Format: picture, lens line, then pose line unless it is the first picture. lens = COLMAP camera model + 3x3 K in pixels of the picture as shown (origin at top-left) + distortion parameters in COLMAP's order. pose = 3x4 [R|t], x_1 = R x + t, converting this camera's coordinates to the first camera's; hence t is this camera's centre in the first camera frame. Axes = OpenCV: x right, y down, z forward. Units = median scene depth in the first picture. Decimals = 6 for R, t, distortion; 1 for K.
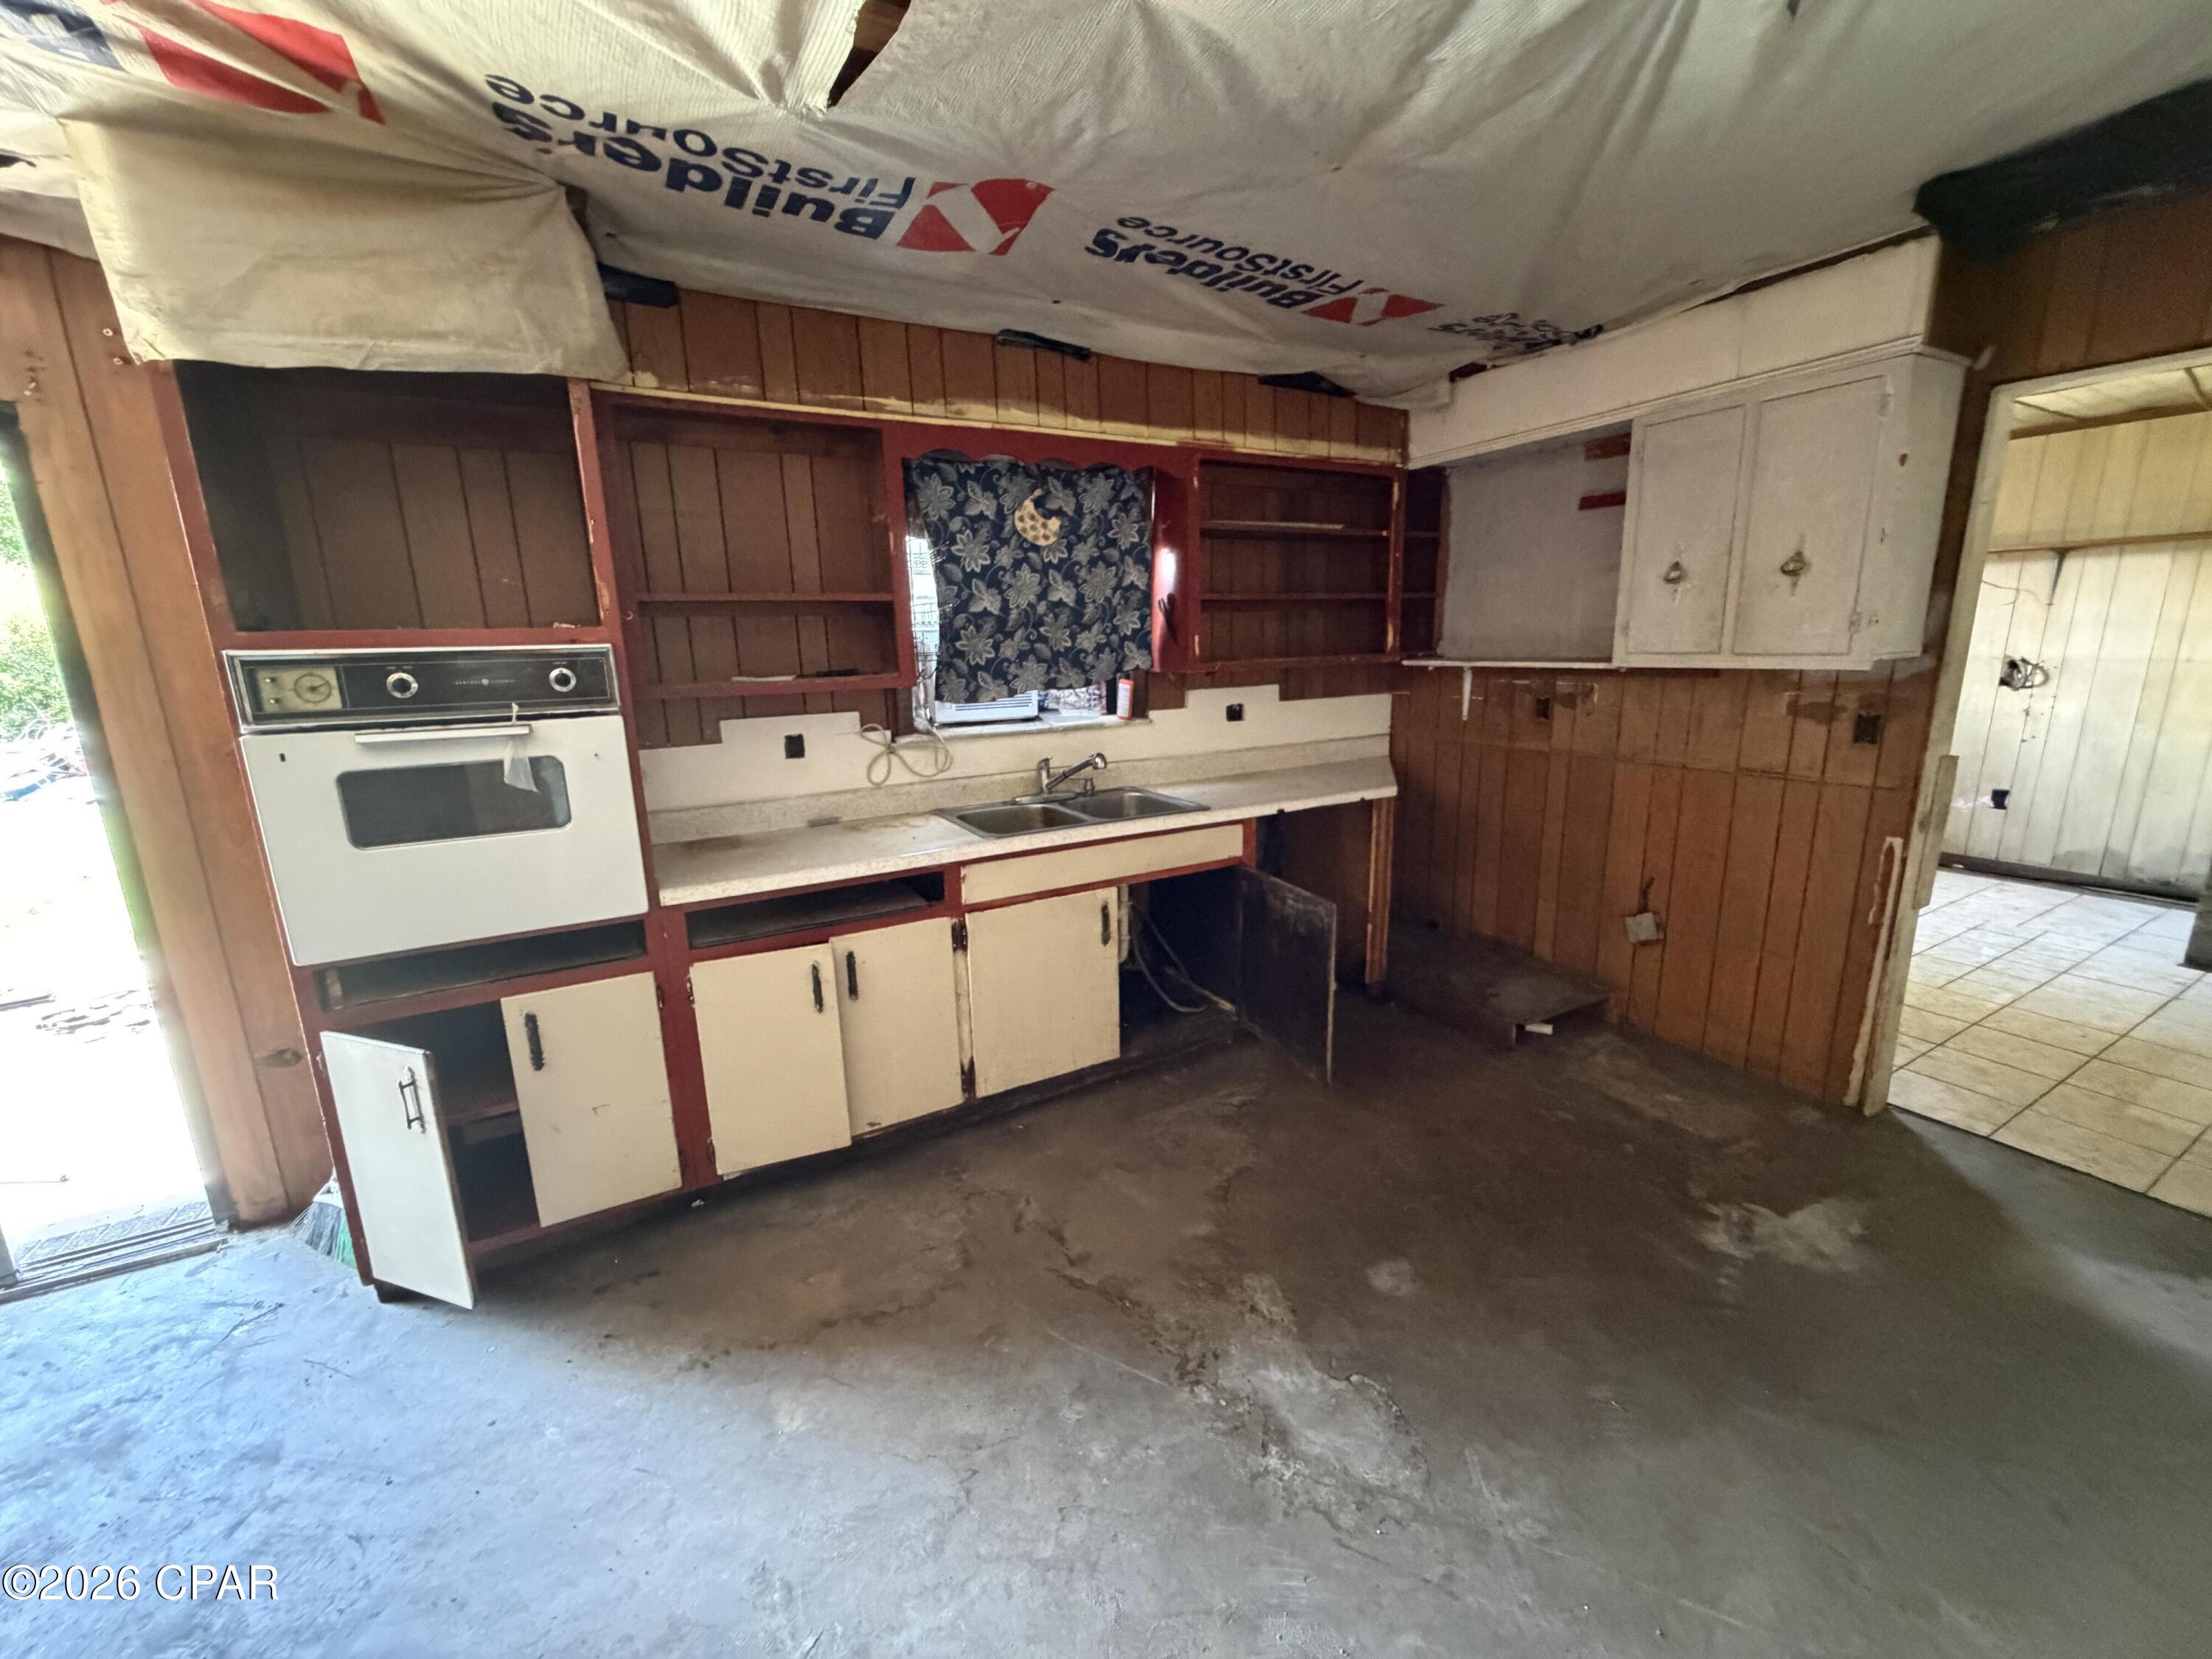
lens RADIAL K [[883.3, 0, 1101.0], [0, 883.3, 829.7], [0, 0, 1]] dist [-0.001502, 0.000958]
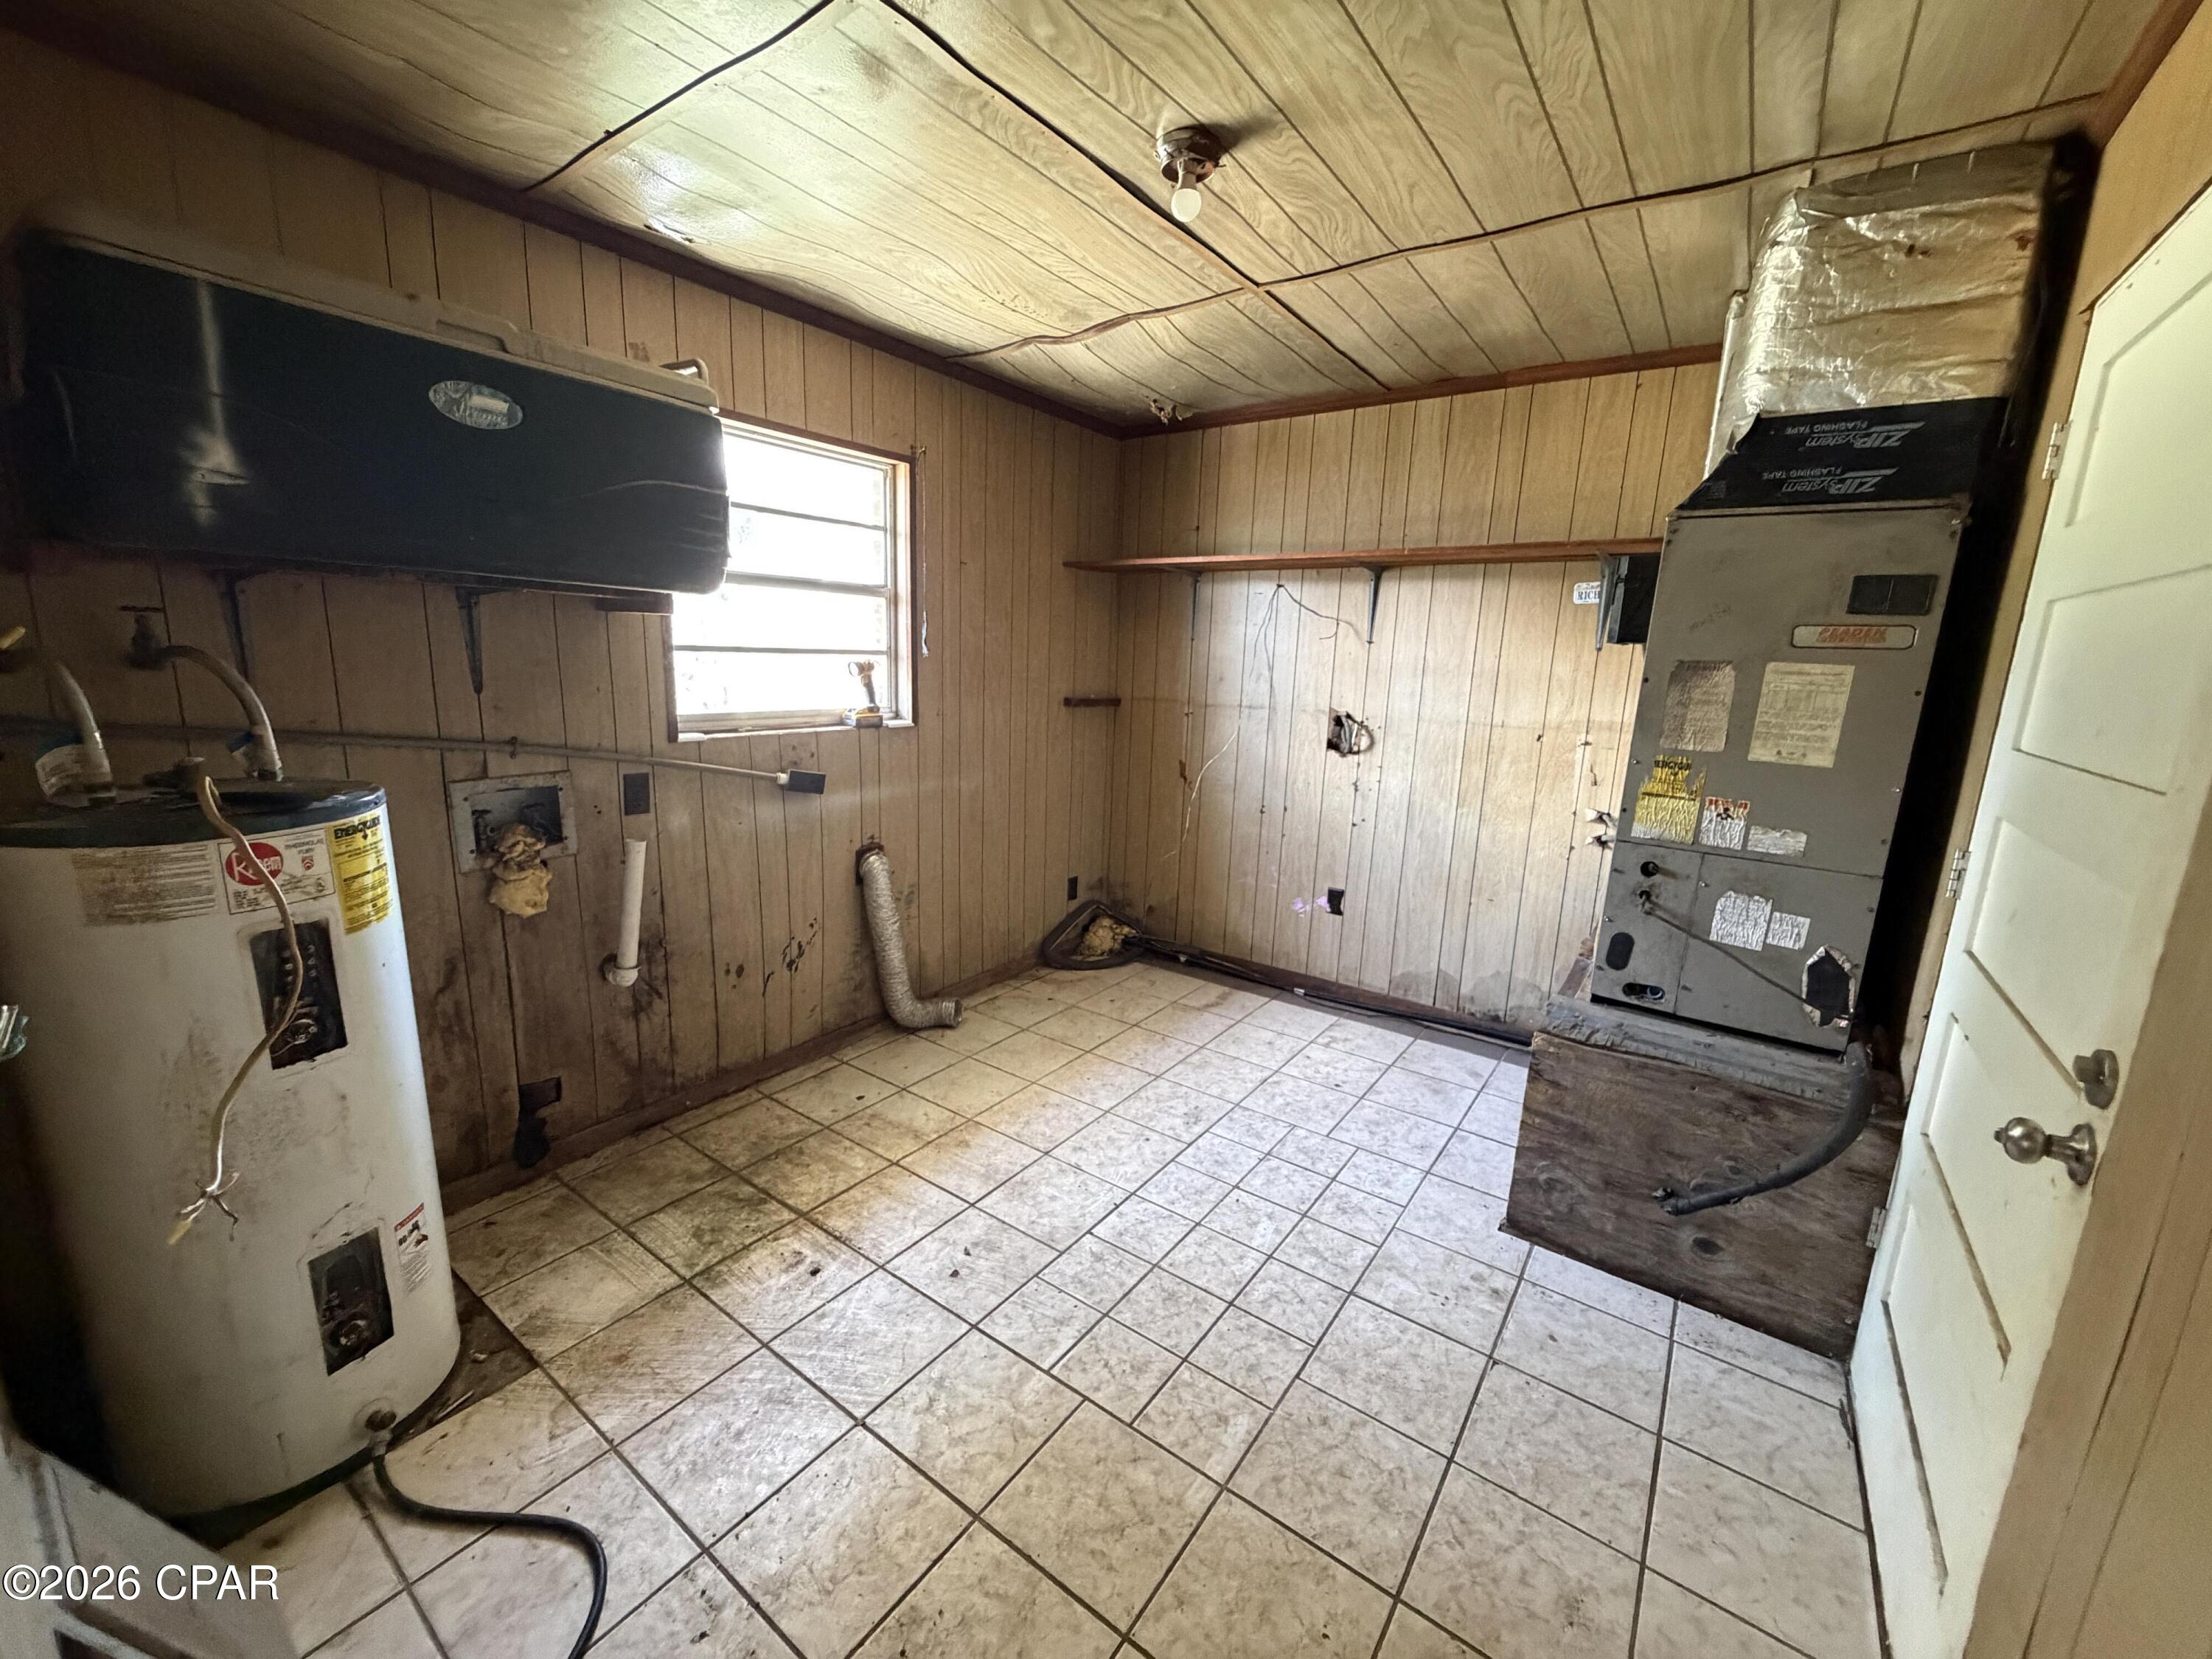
lens RADIAL K [[883.3, 0, 1107.9], [0, 883.3, 832.0], [0, 0, 1]] dist [-0.001502, 0.000958]
pose [[0.905066, -0.026511, 0.424444, 0.882387], [0.034397, 0.999349, -0.010926, -0.152230], [-0.423878, 0.024488, 0.905388, 0.678109]]
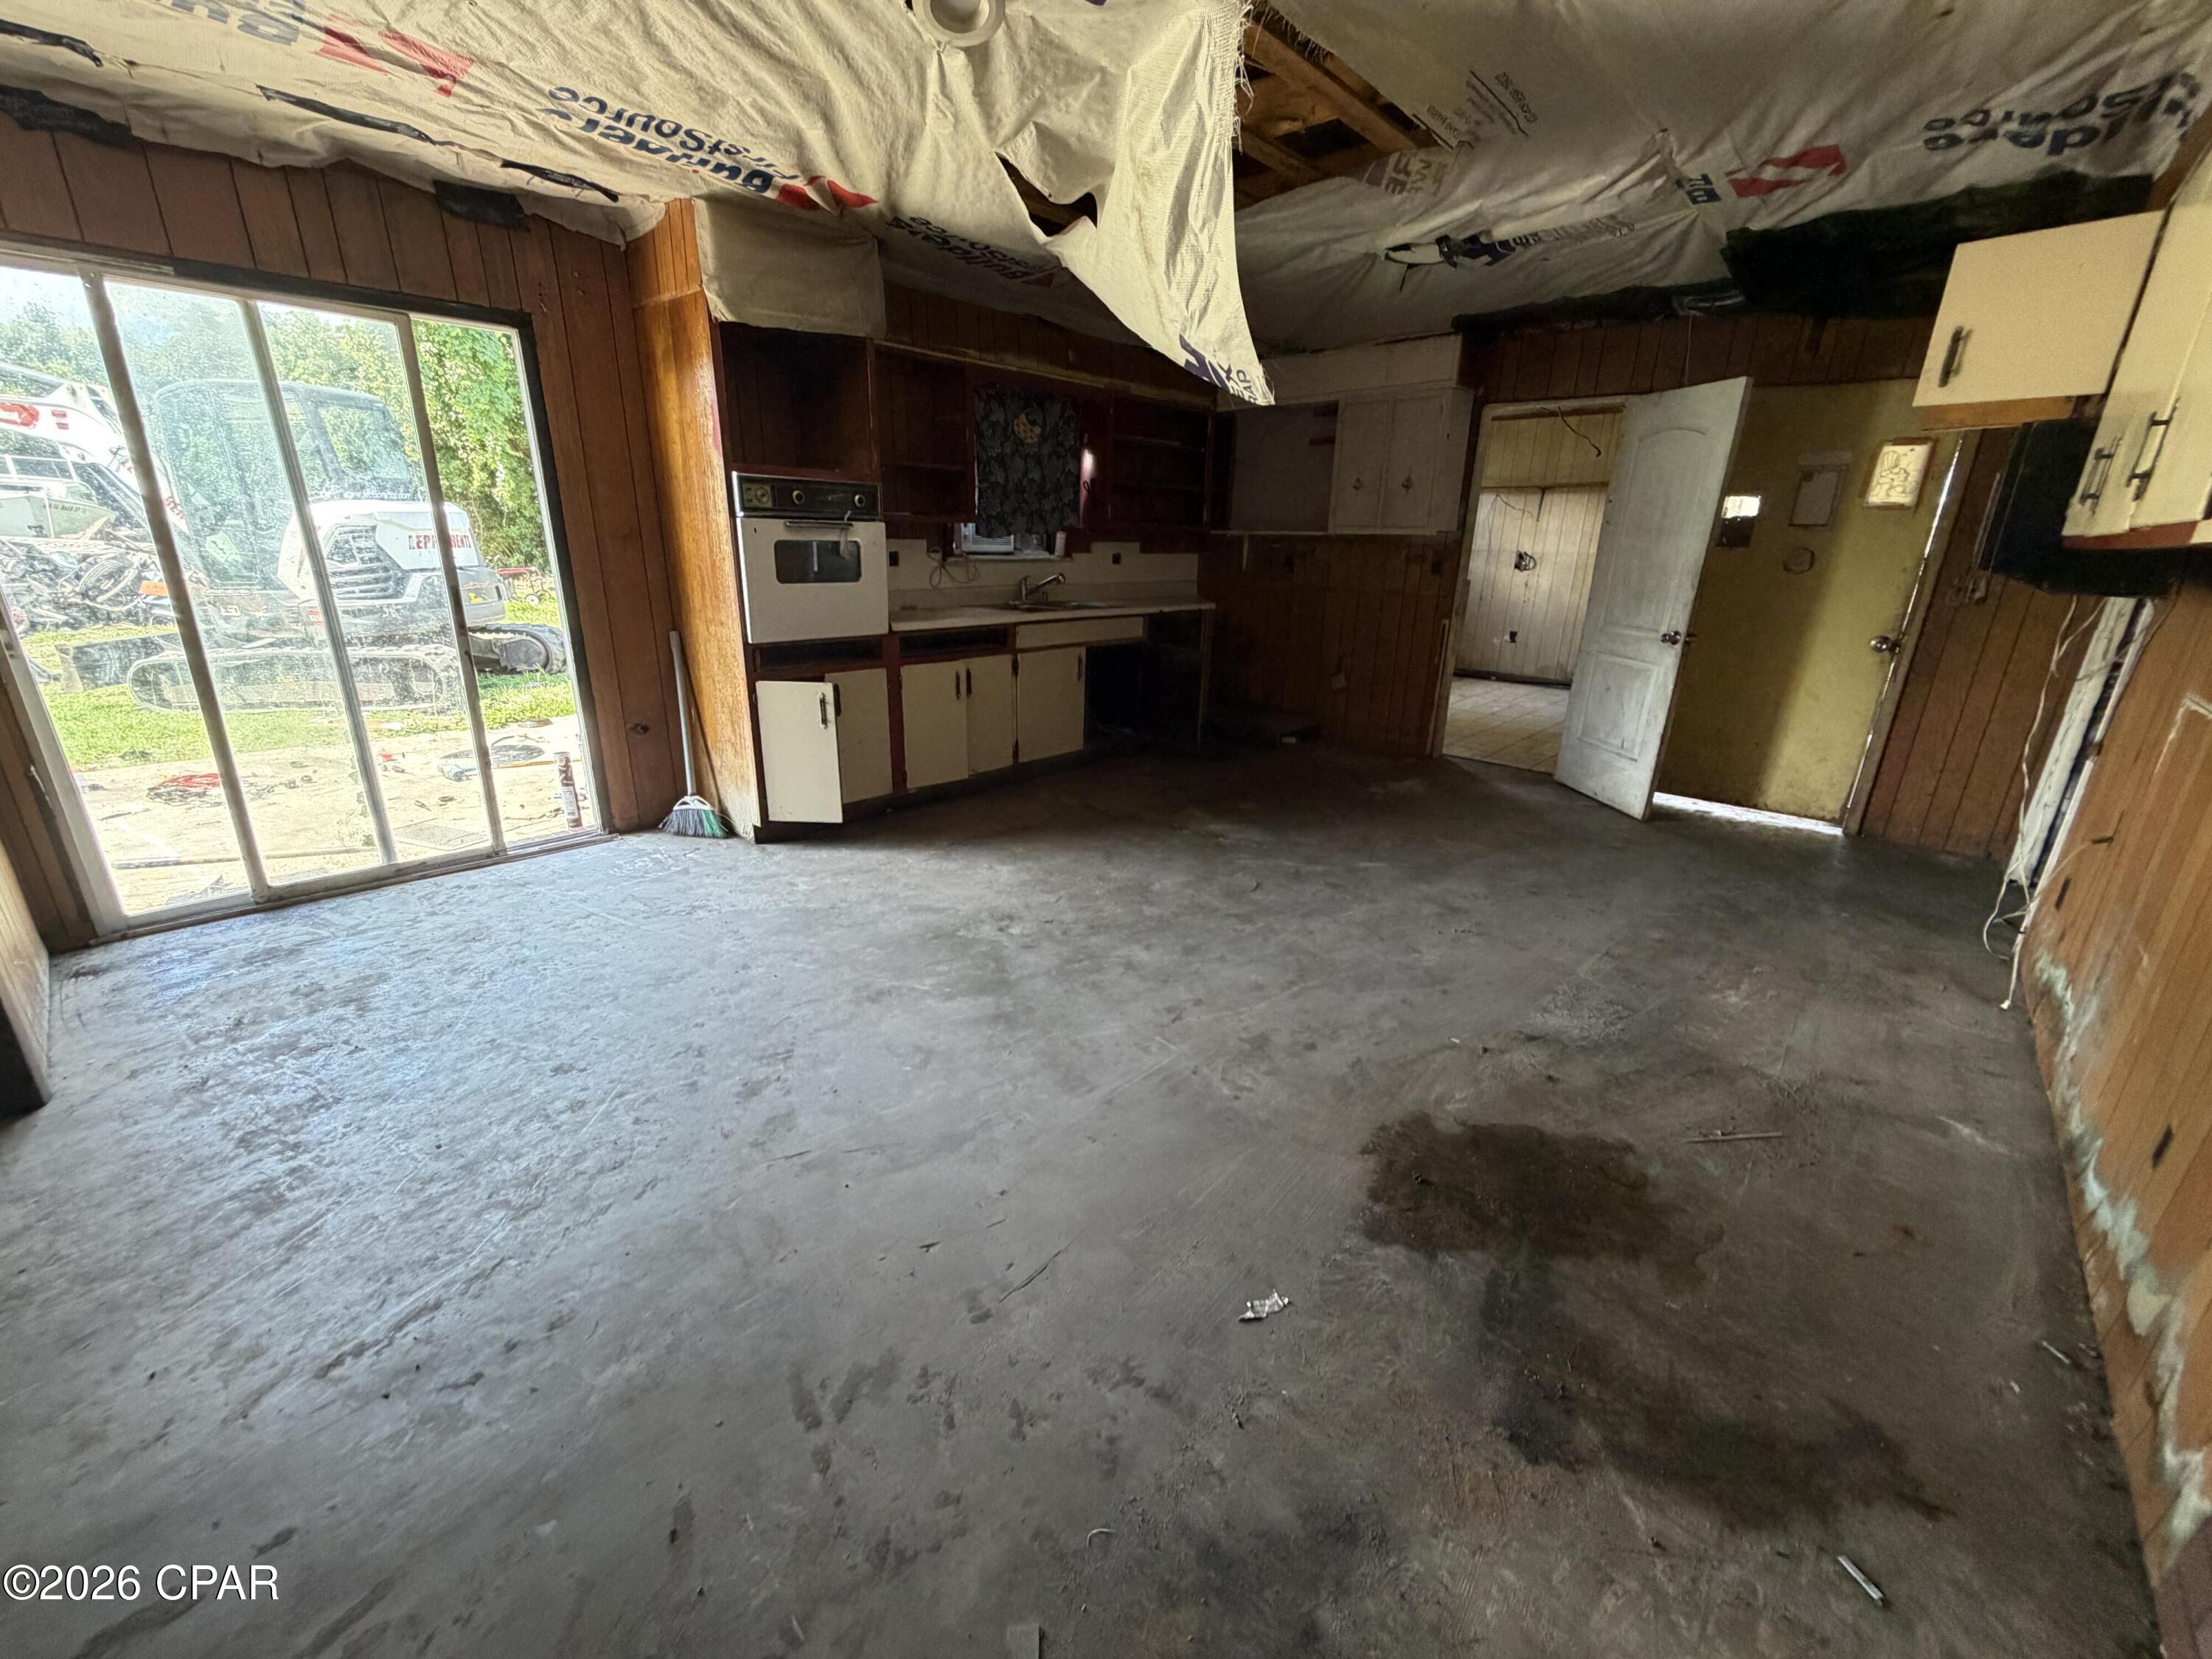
lens RADIAL K [[883.3, 0, 1103.3], [0, 883.3, 827.5], [0, 0, 1]] dist [-0.001502, 0.000958]
pose [[0.948978, -0.055257, 0.310464, -0.483135], [0.023766, 0.994260, 0.104316, 0.224731], [-0.314446, -0.091615, 0.944844, -0.670874]]
